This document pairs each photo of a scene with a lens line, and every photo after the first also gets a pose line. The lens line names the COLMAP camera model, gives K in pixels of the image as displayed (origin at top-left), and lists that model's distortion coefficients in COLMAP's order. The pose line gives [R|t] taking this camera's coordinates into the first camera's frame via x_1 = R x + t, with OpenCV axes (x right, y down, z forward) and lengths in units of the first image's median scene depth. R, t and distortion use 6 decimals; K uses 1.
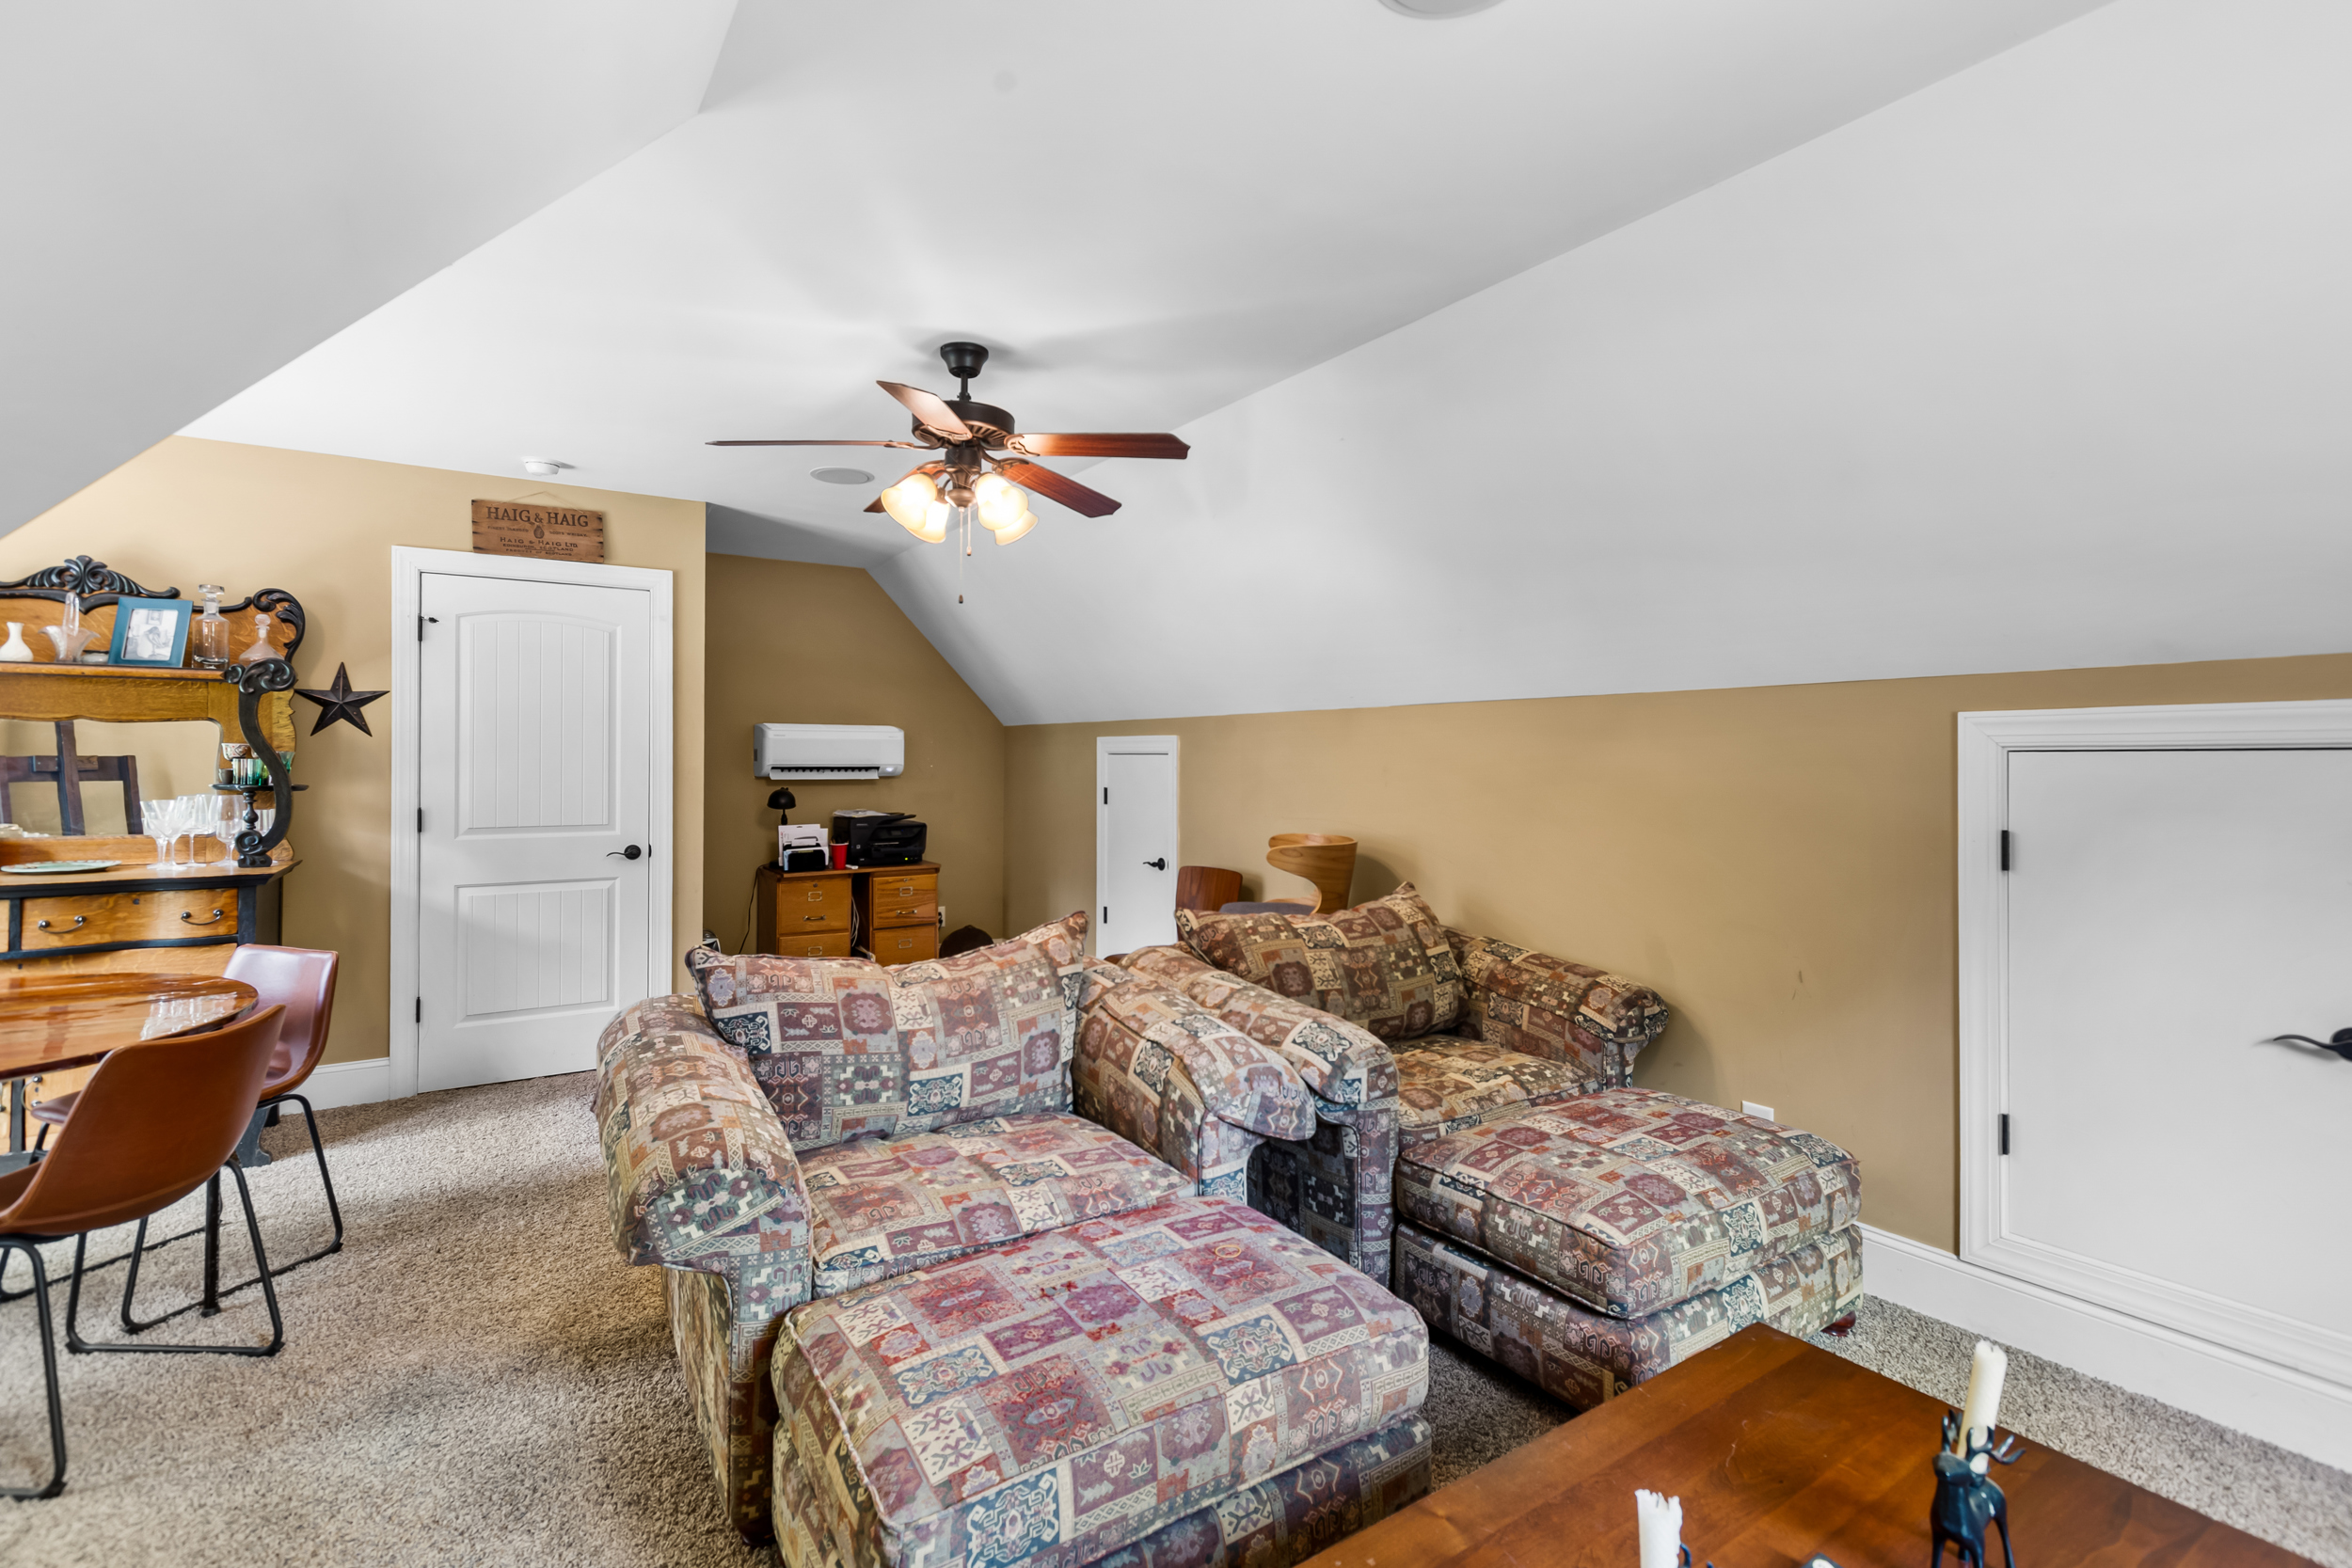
lens RADIAL K [[1084.8, 0, 1173.0], [0, 1084.8, 753.6], [0, 0, 1]] dist [0.001643, 0.000050]
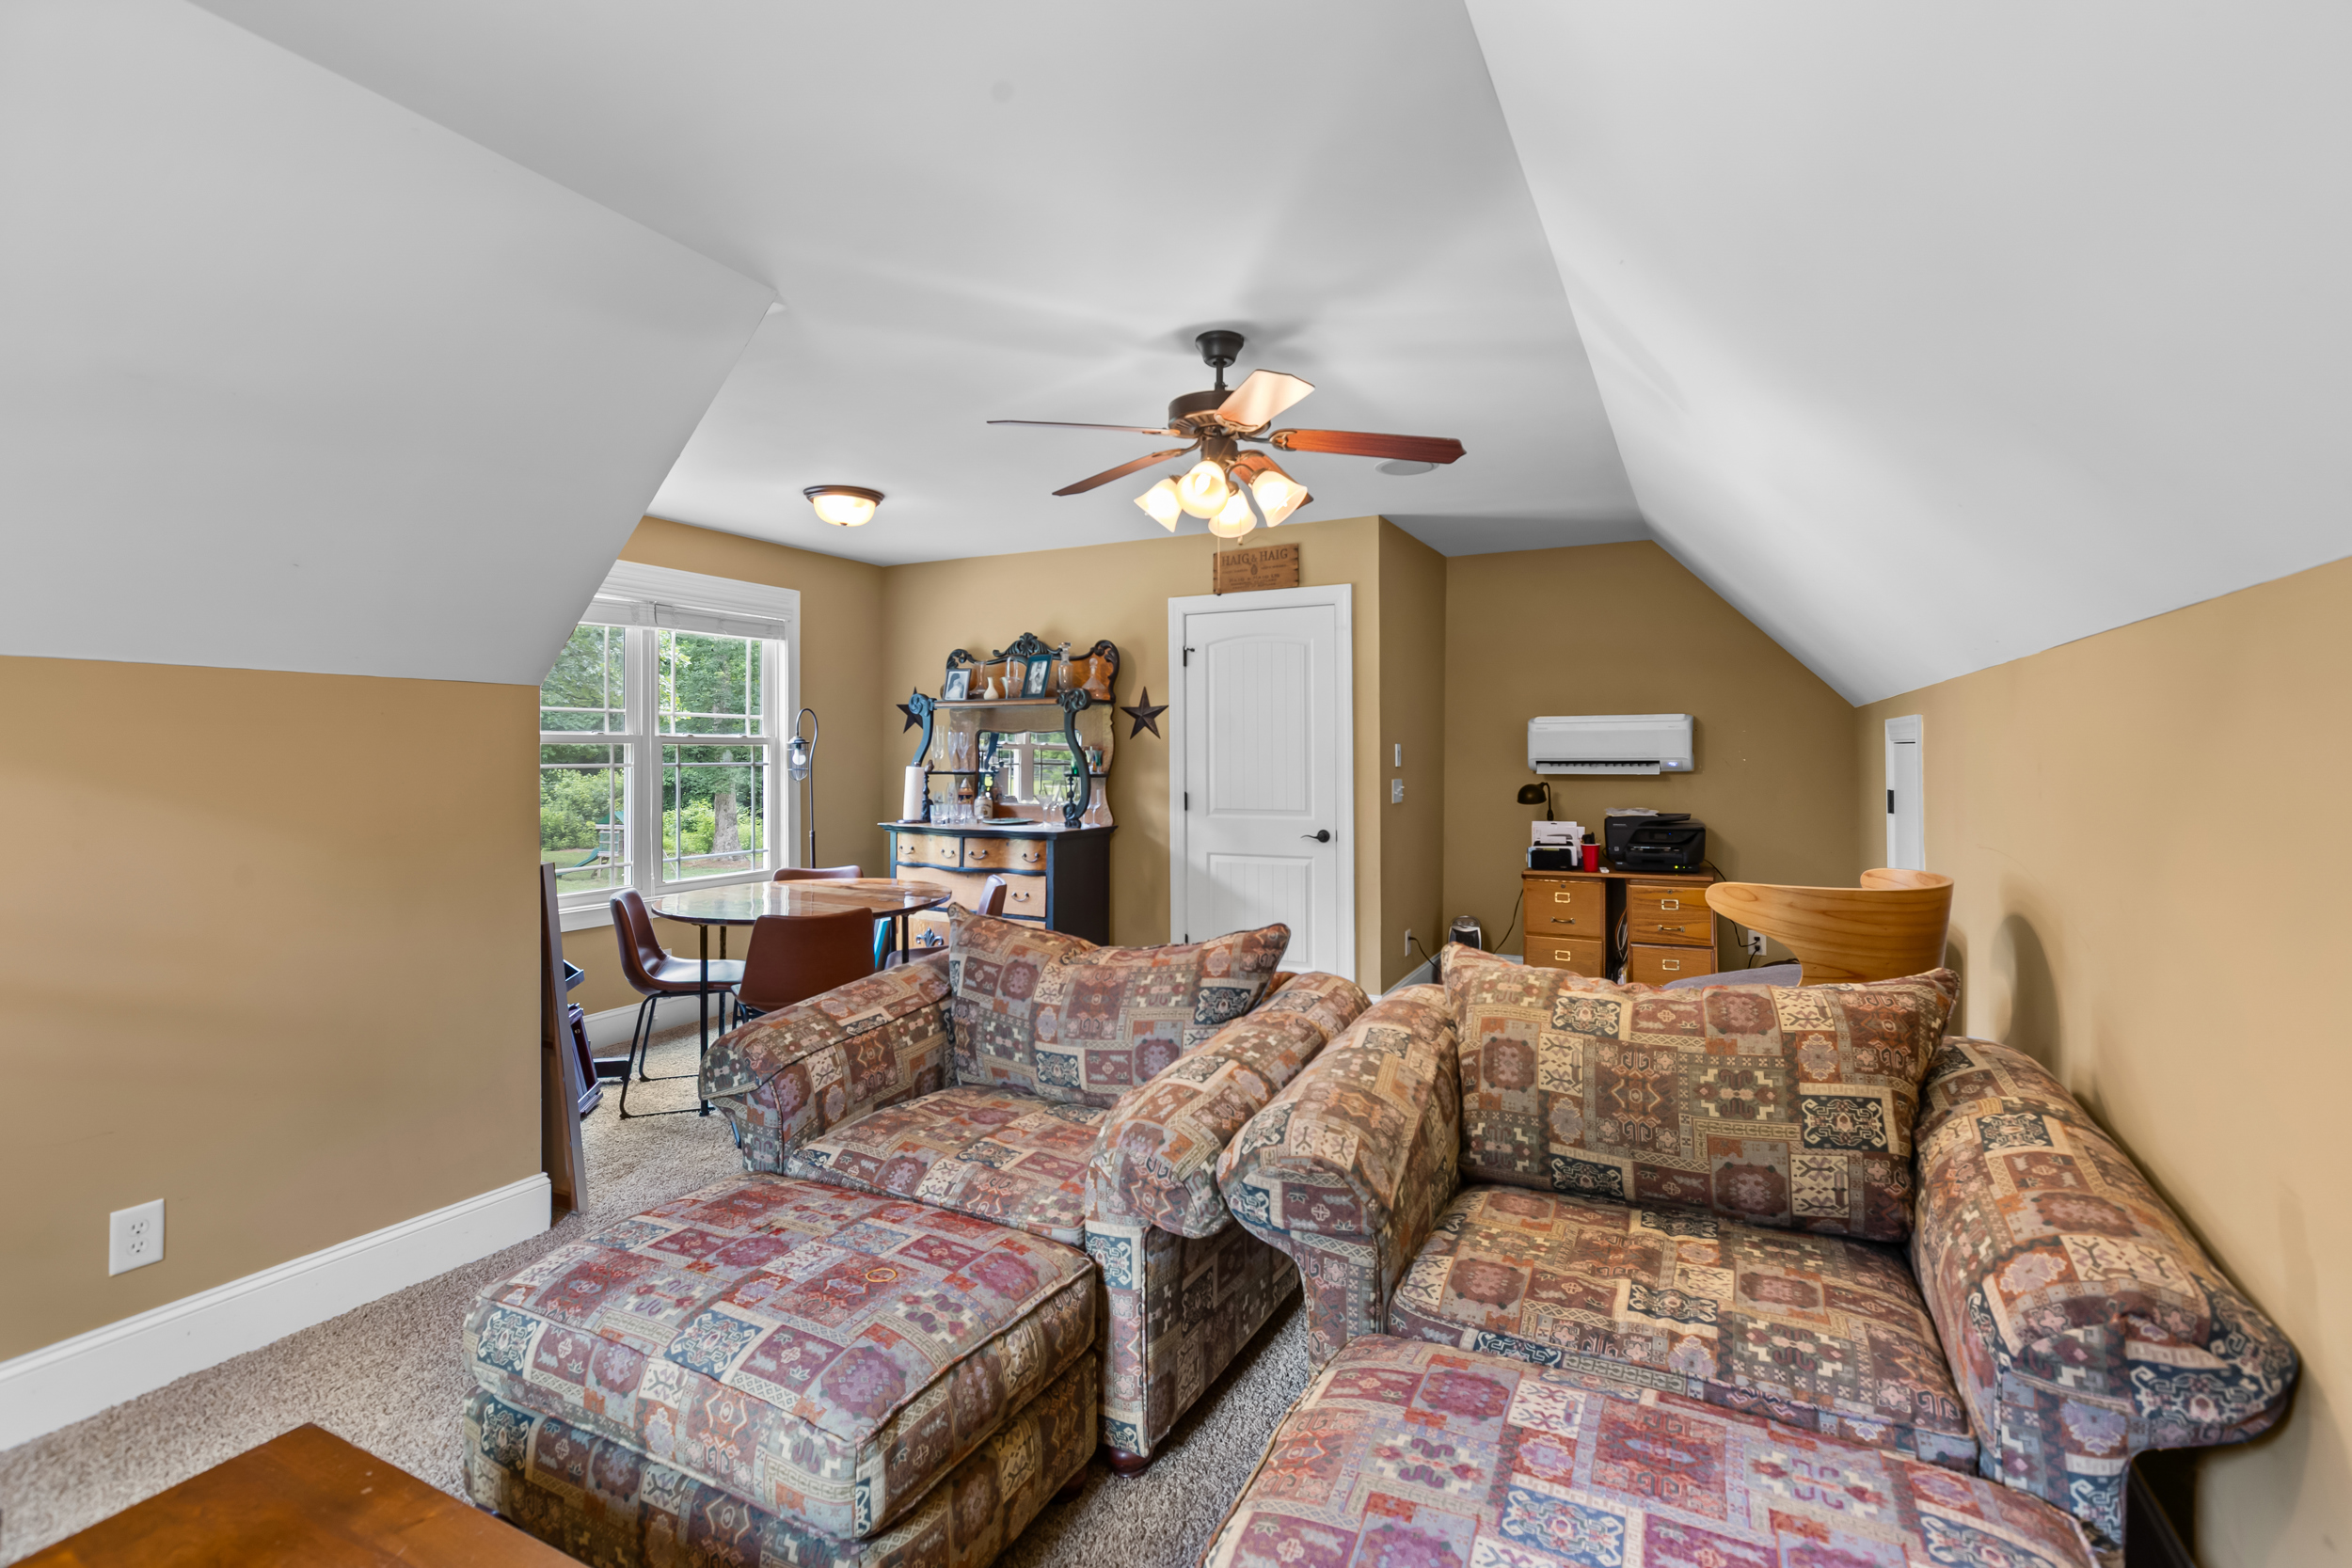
lens RADIAL K [[1070.5, 0, 1174.0], [0, 1070.5, 742.0], [0, 0, 1]] dist [0.002089, 0.000298]
pose [[0.490643, -0.015235, -0.871228, 0.488061], [0.011195, 0.999875, -0.011179, 0.003858], [0.871289, -0.004269, 0.490752, 0.376090]]
